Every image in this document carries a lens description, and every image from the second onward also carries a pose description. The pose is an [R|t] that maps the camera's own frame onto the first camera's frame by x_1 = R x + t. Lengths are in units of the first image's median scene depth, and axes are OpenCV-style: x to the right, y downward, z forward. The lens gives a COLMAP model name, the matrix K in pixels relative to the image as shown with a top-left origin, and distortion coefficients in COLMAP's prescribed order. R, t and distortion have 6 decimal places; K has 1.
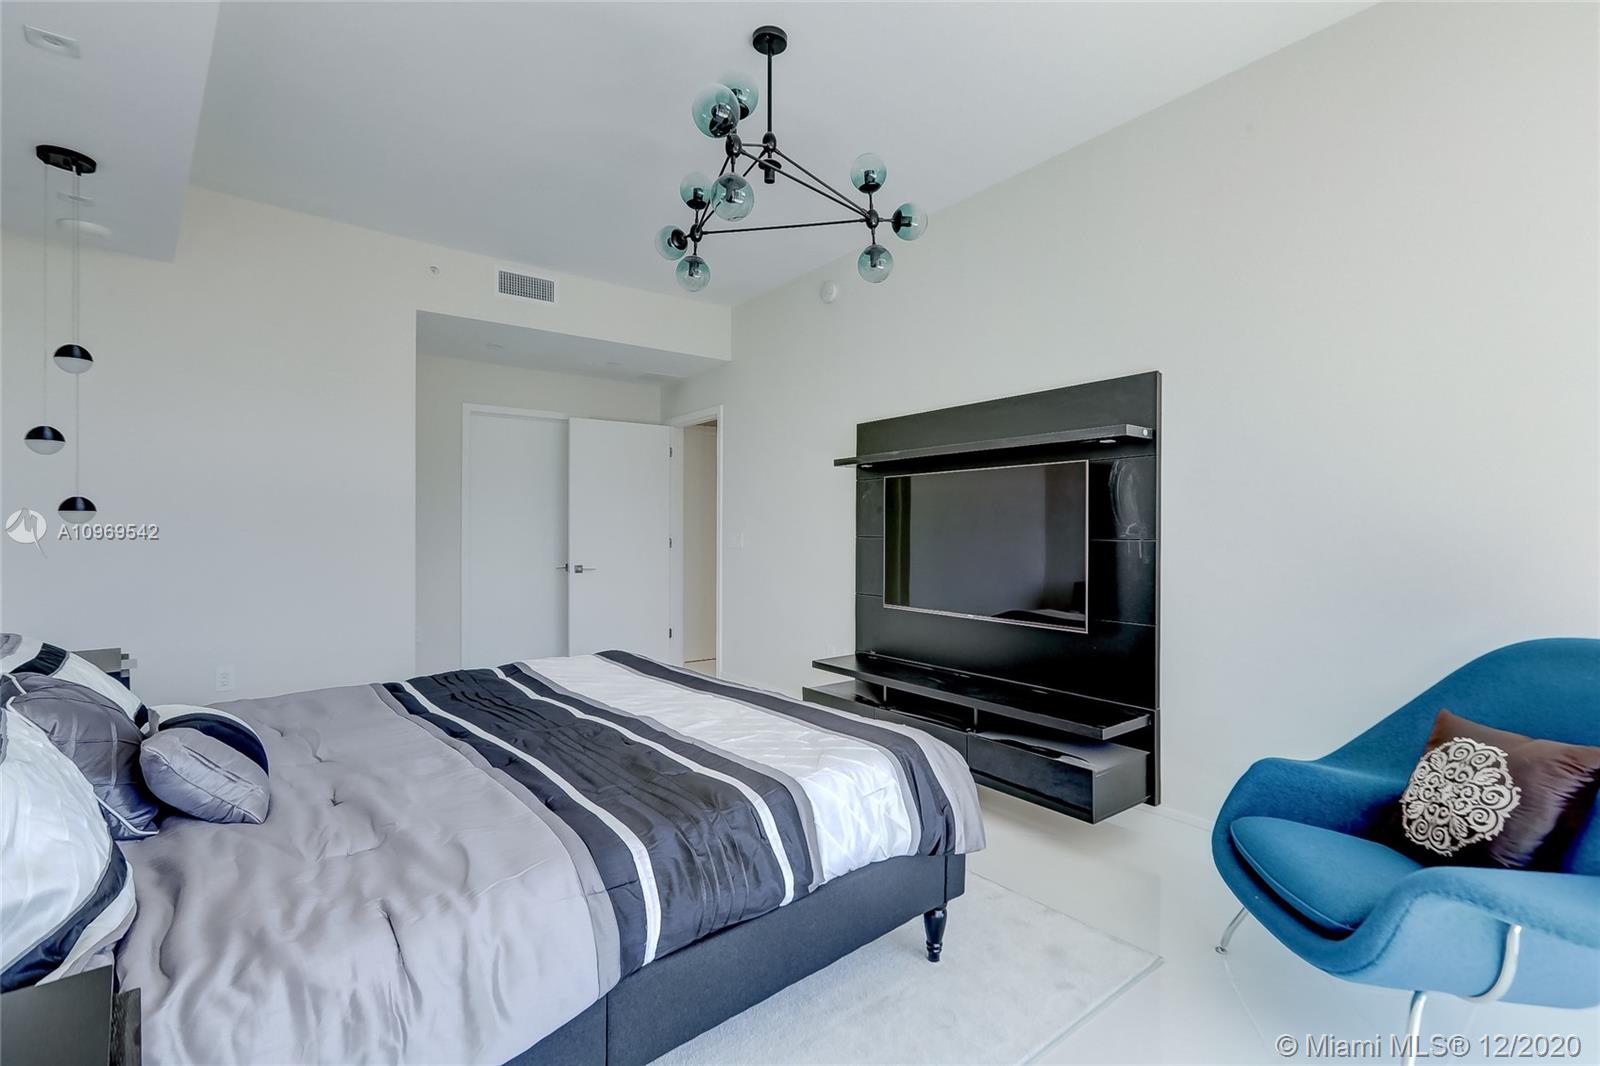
lens RADIAL K [[721.8, 0, 803.2], [0, 721.8, 529.9], [0, 0, 1]] dist [0.003752, 0.000168]
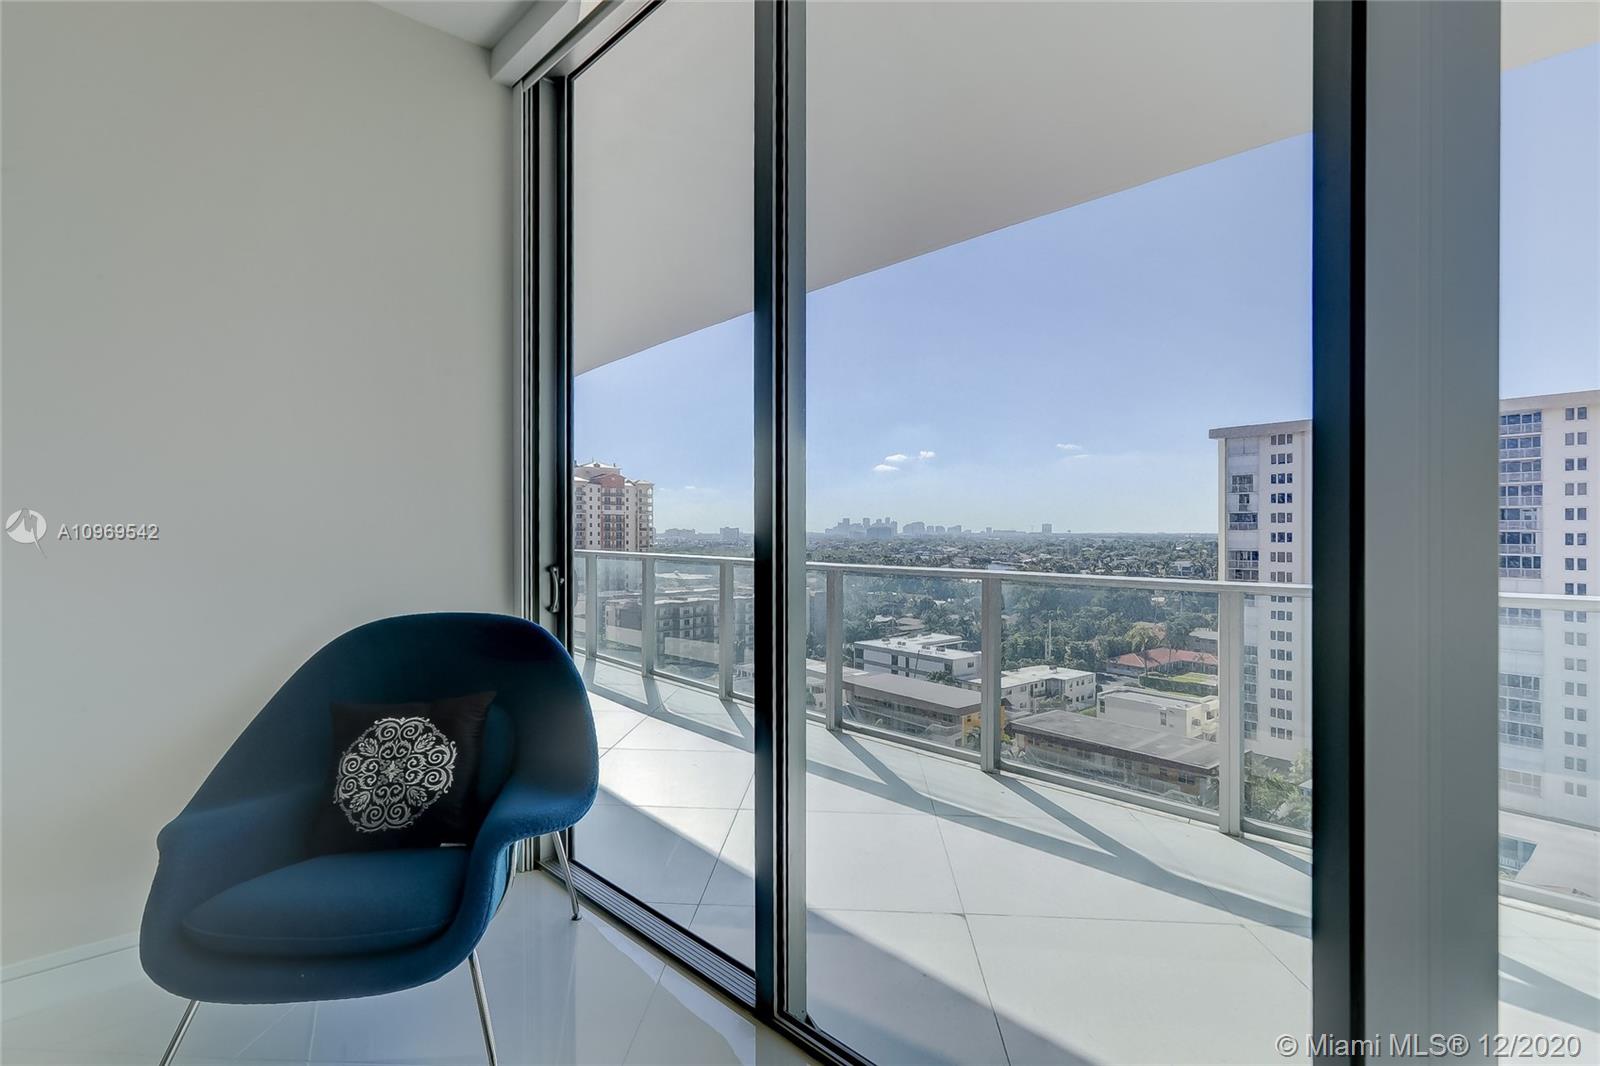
lens RADIAL K [[721.8, 0, 825.2], [0, 721.8, 534.8], [0, 0, 1]] dist [0.003752, 0.000168]
pose [[-0.153047, -0.005469, 0.988204, -0.276334], [0.001941, 0.999981, 0.005835, 0.006792], [-0.988217, 0.002811, -0.153034, 0.544038]]
